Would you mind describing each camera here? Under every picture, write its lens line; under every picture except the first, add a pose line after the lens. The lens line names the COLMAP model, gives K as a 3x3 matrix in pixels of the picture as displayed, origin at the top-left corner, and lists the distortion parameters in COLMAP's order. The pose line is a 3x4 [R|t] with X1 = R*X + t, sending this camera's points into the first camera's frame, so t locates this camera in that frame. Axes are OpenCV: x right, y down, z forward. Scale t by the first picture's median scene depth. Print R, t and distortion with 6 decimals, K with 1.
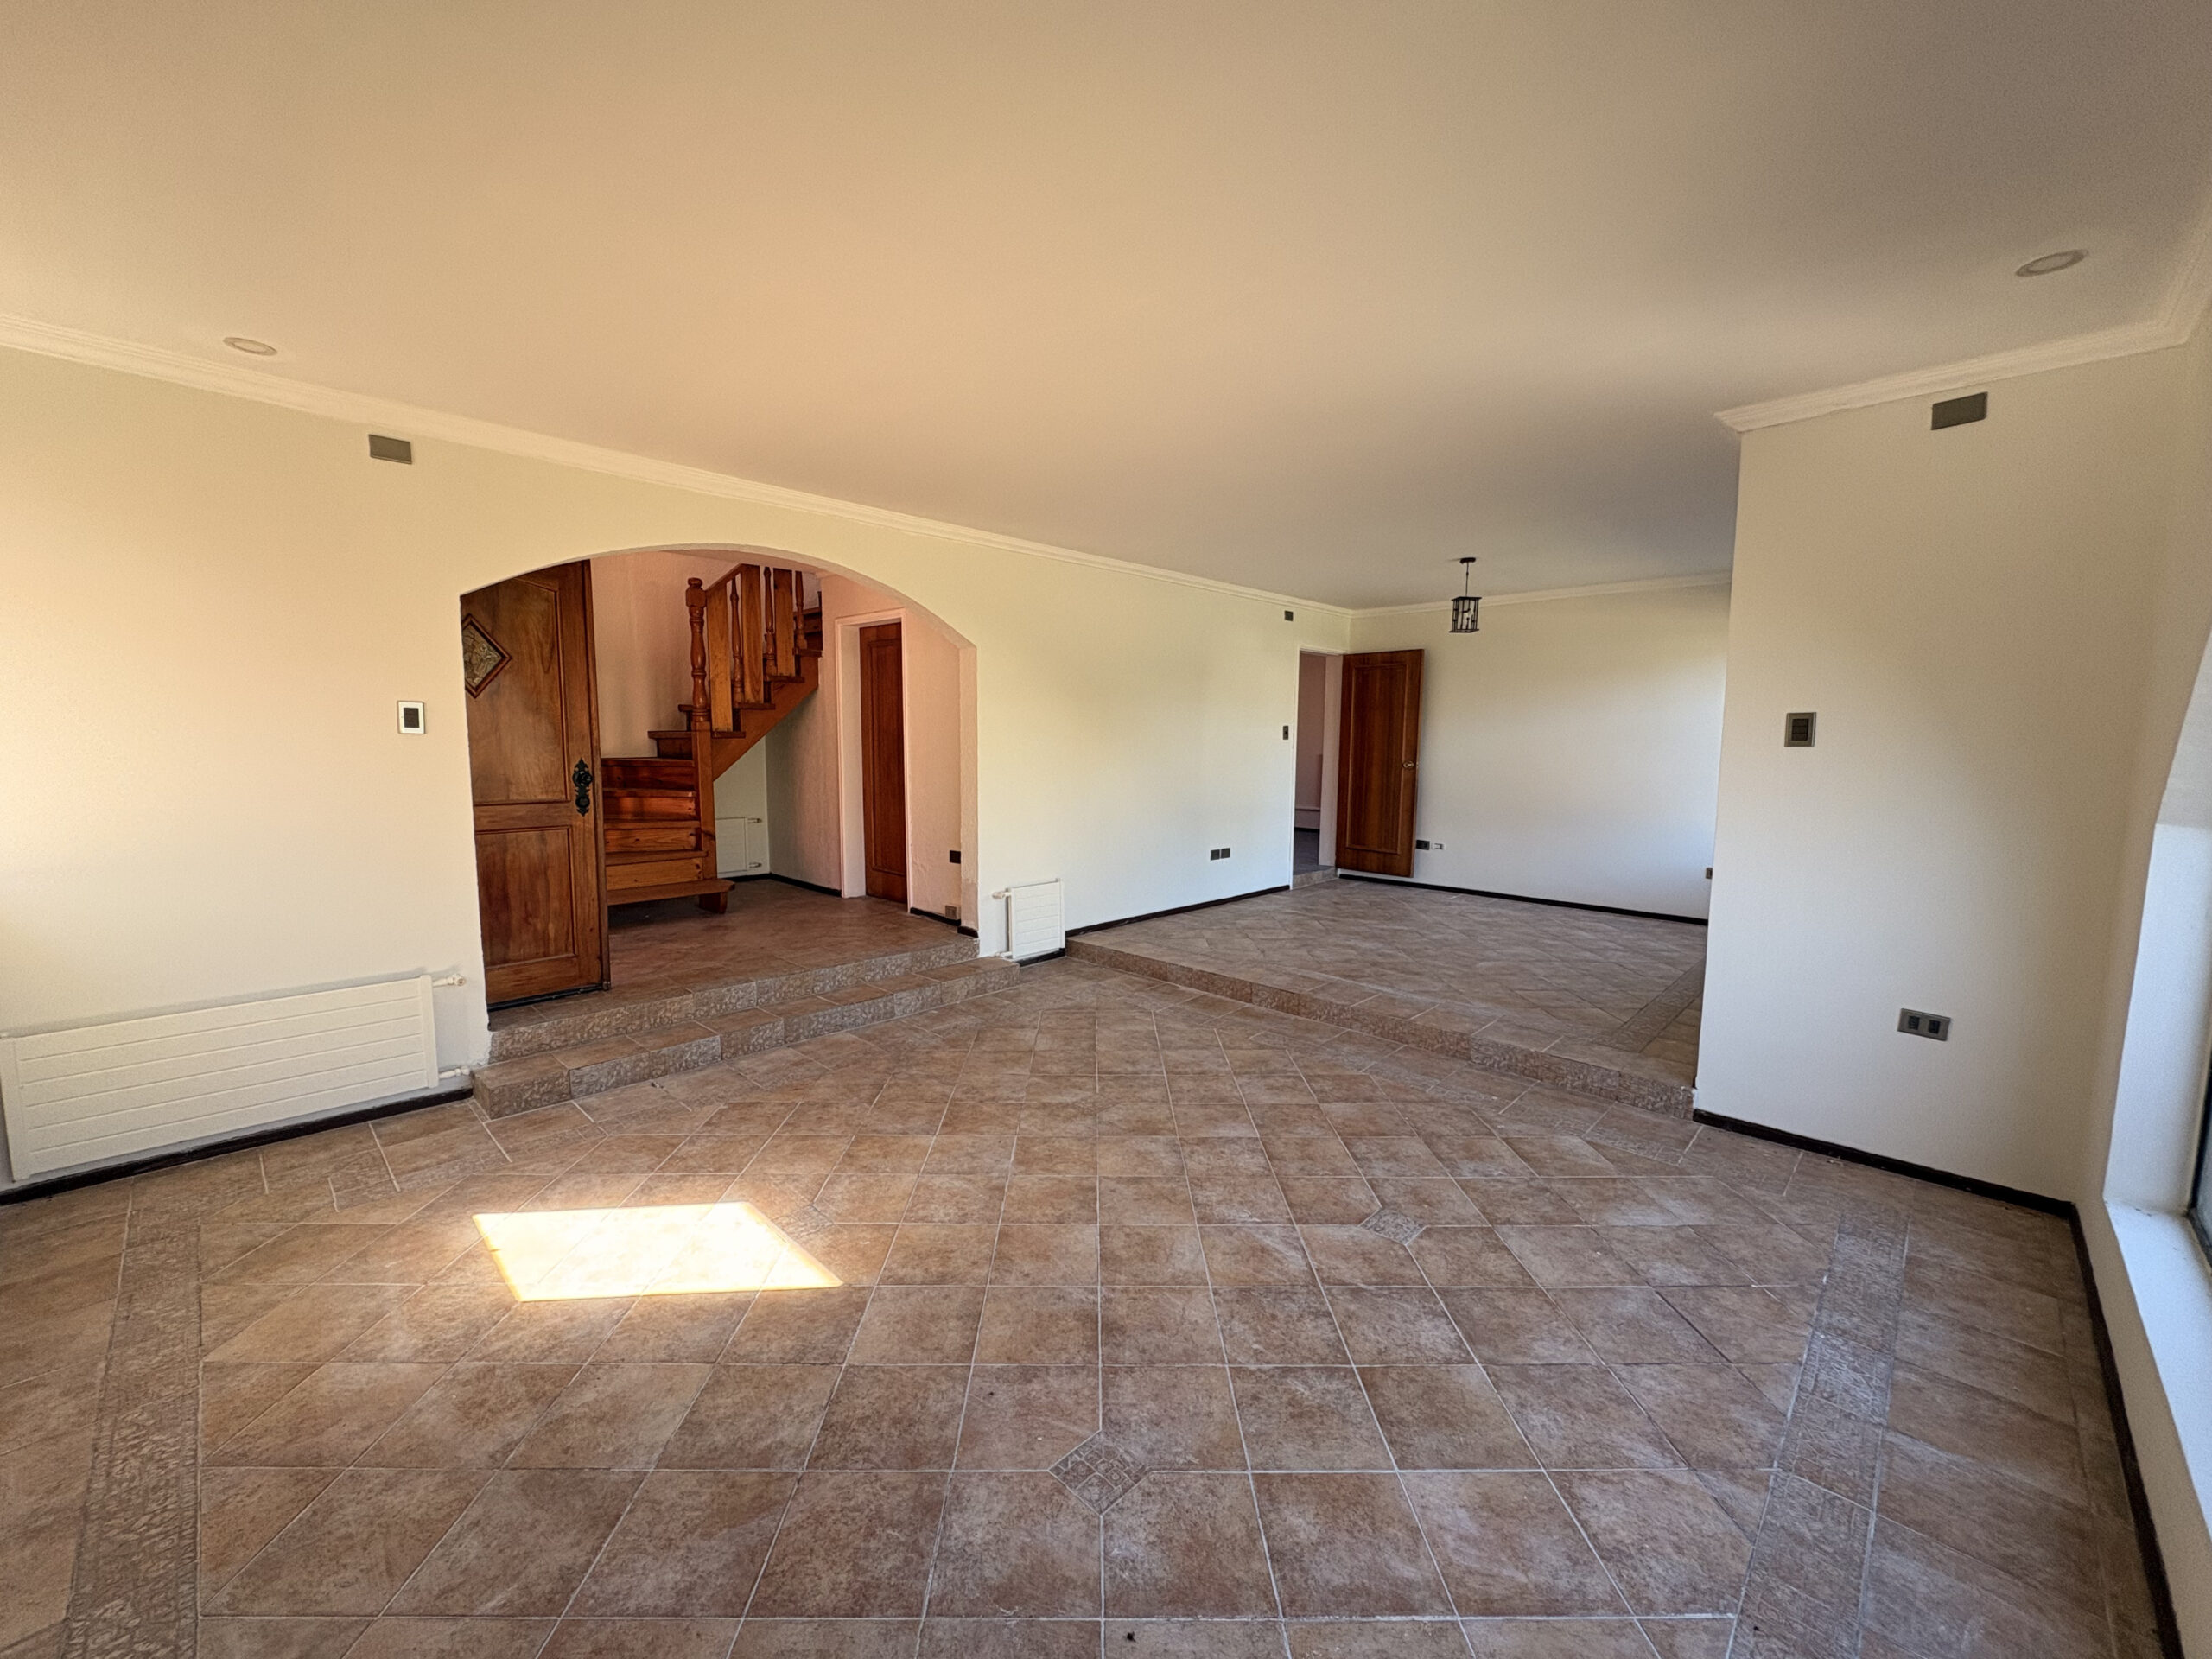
lens RADIAL K [[876.9, 0, 1105.9], [0, 876.9, 830.3], [0, 0, 1]] dist [0.000883, 0.000380]
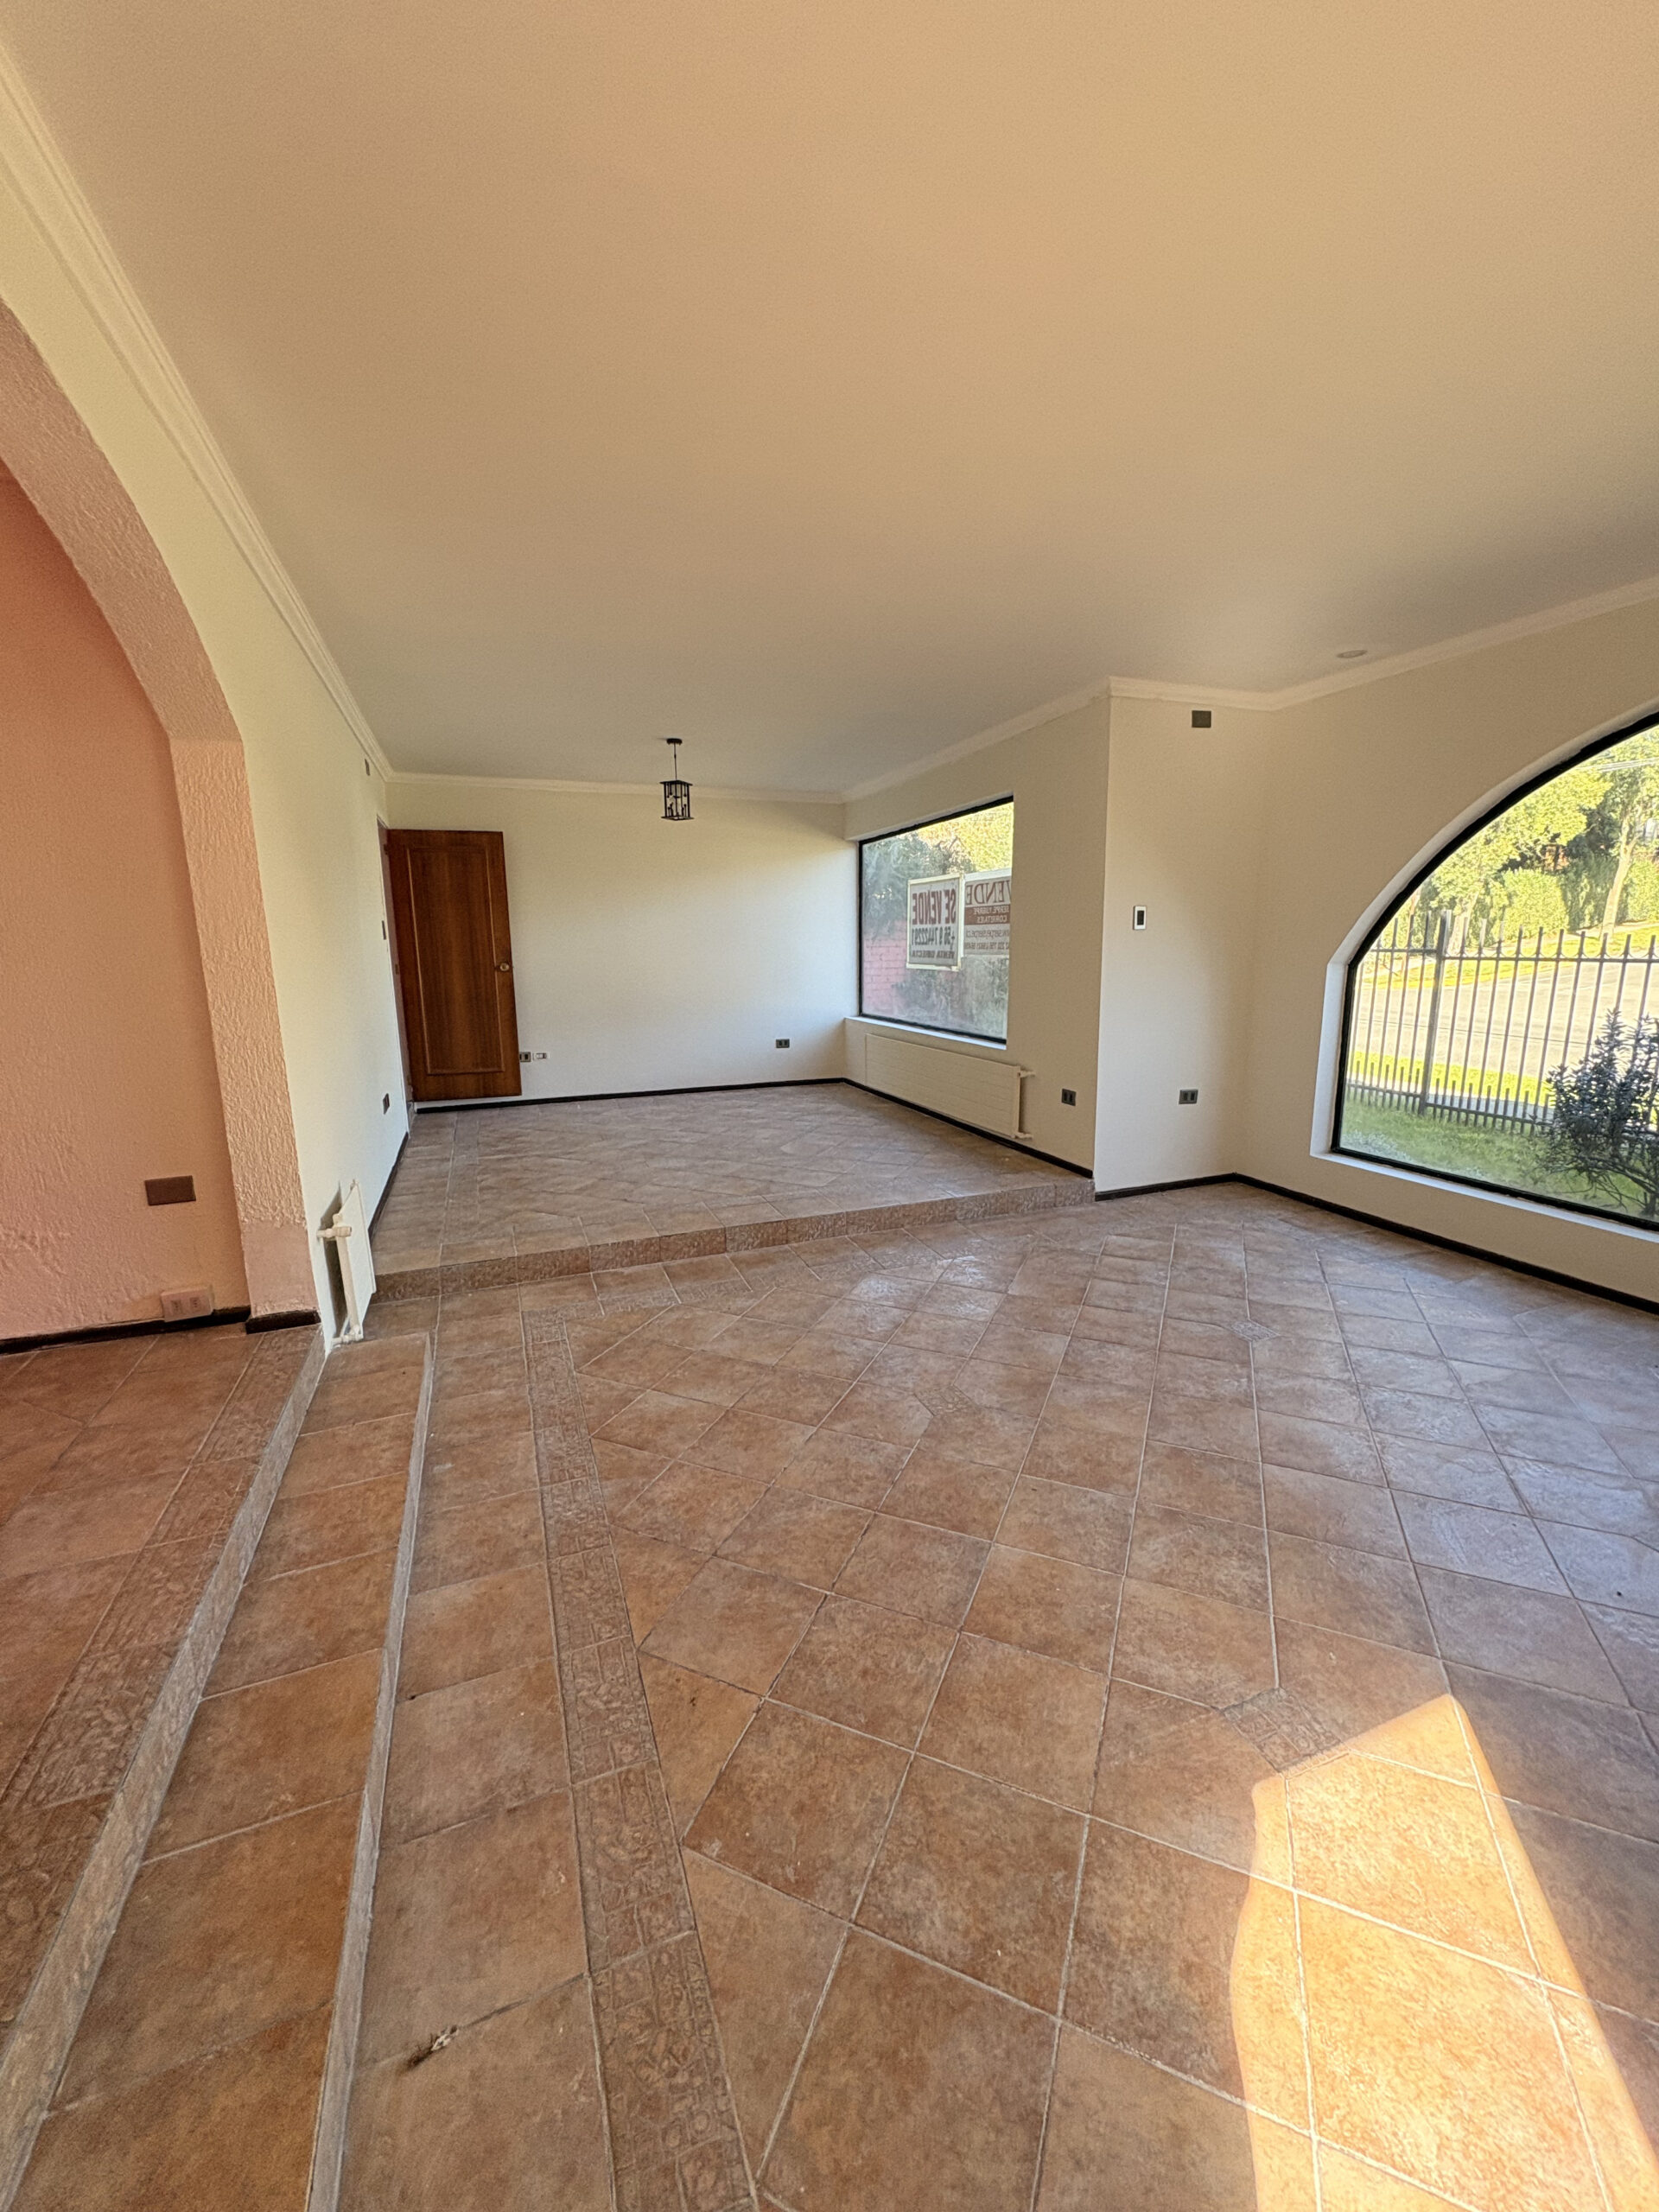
lens RADIAL K [[876.9, 0, 830.1], [0, 876.9, 1103.9], [0, 0, 1]] dist [0.000883, 0.000380]
pose [[0.410042, -0.179119, 0.894305, -0.764618], [0.111110, 0.983033, 0.145946, -0.077405], [-0.905273, 0.039523, 0.422987, 0.826145]]
